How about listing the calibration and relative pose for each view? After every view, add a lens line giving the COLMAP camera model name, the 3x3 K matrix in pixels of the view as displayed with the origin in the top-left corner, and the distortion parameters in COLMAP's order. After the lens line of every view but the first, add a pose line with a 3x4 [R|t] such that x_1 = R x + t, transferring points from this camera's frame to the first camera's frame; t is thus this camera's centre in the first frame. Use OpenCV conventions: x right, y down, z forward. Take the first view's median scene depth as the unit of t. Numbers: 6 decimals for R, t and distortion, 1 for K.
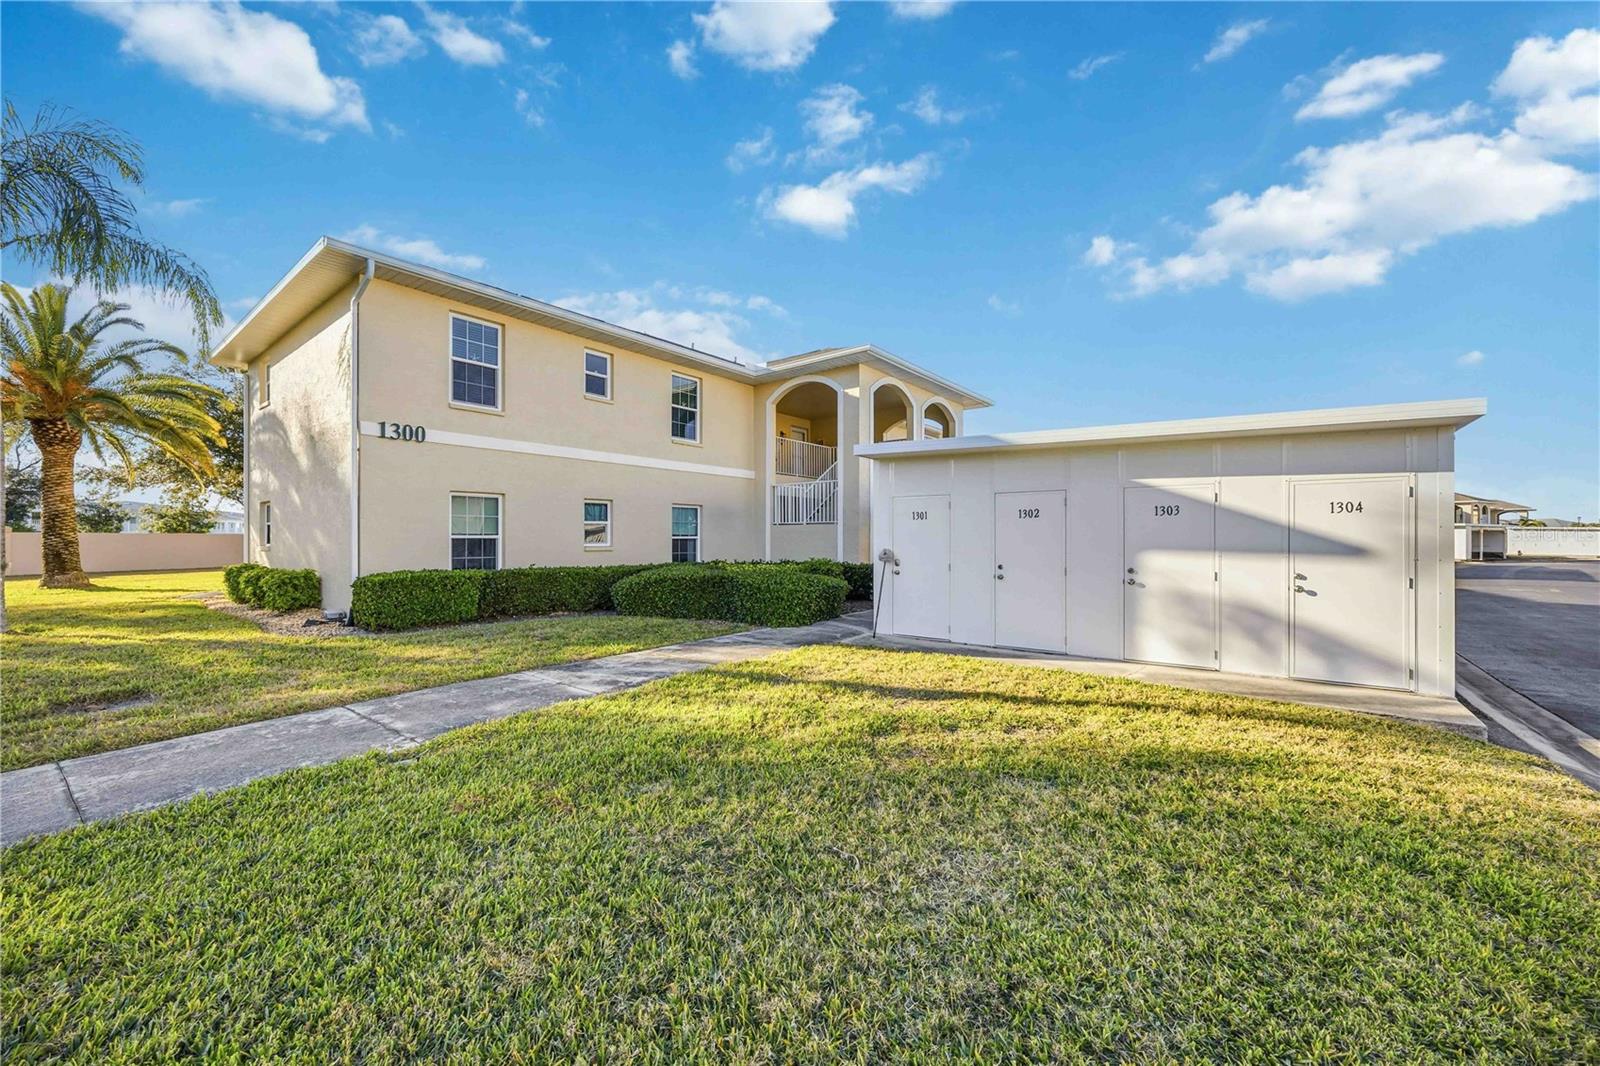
lens RADIAL K [[608.3, 0, 800.0], [0, 608.3, 533.0], [0, 0, 1]] dist [-0.000686, -0.000907]
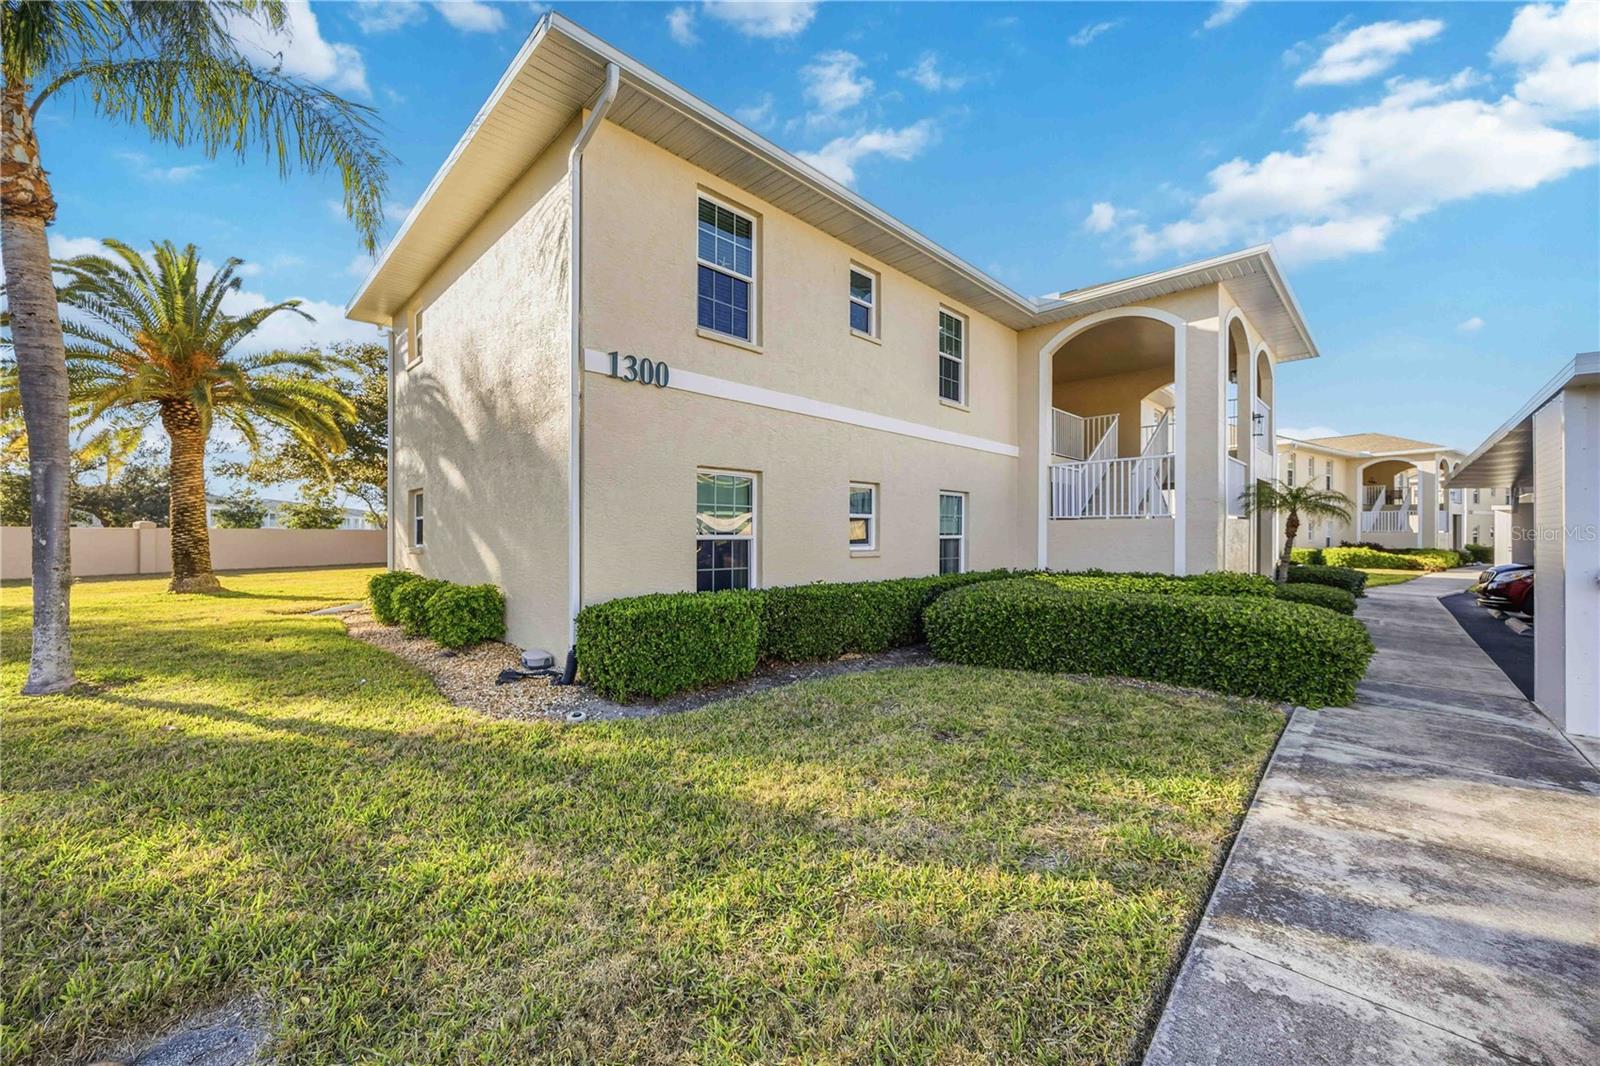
lens RADIAL K [[608.3, 0, 800.0], [0, 608.3, 533.0], [0, 0, 1]] dist [-0.000686, -0.000907]
pose [[0.993083, 0.003207, -0.117368, -0.313818], [-0.002622, 0.999983, 0.005132, -0.001925], [0.117383, -0.004788, 0.993075, 0.300796]]
